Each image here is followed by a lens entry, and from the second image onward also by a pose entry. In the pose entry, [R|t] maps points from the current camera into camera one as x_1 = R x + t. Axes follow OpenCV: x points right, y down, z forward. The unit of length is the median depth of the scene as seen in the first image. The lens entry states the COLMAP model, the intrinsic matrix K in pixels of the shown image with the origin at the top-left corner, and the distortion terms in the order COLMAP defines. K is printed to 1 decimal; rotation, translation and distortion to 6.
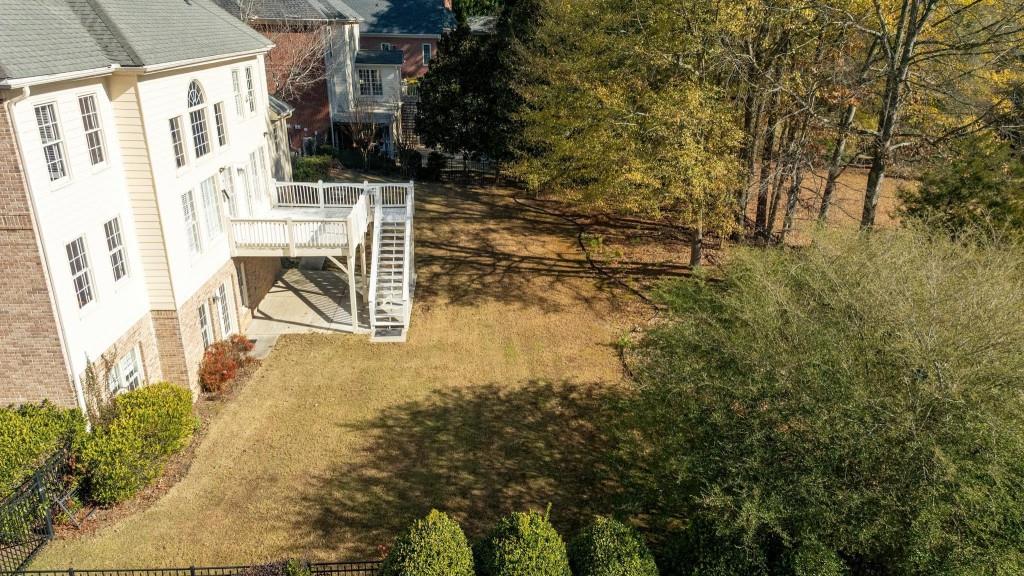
lens RADIAL K [[698.3, 0, 511.9], [0, 698.3, 287.2], [0, 0, 1]] dist [0.001102, 0.000022]
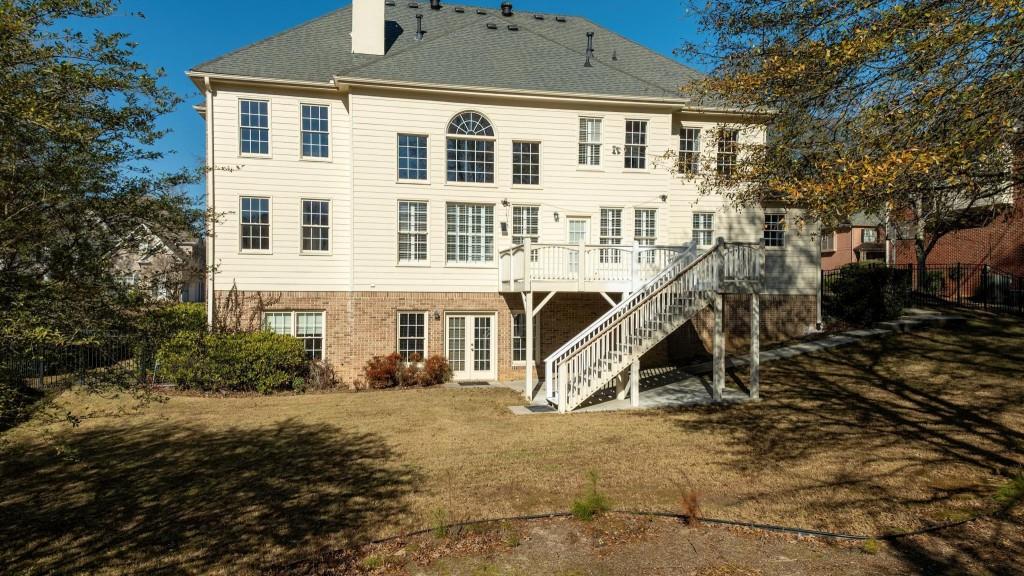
lens RADIAL K [[698.3, 0, 512.6], [0, 698.3, 287.5], [0, 0, 1]] dist [0.001102, 0.000022]
pose [[0.188607, -0.010690, -0.981994, 0.597532], [-0.363711, 0.928074, -0.079959, 0.016133], [0.912218, 0.372243, 0.171153, 0.964210]]
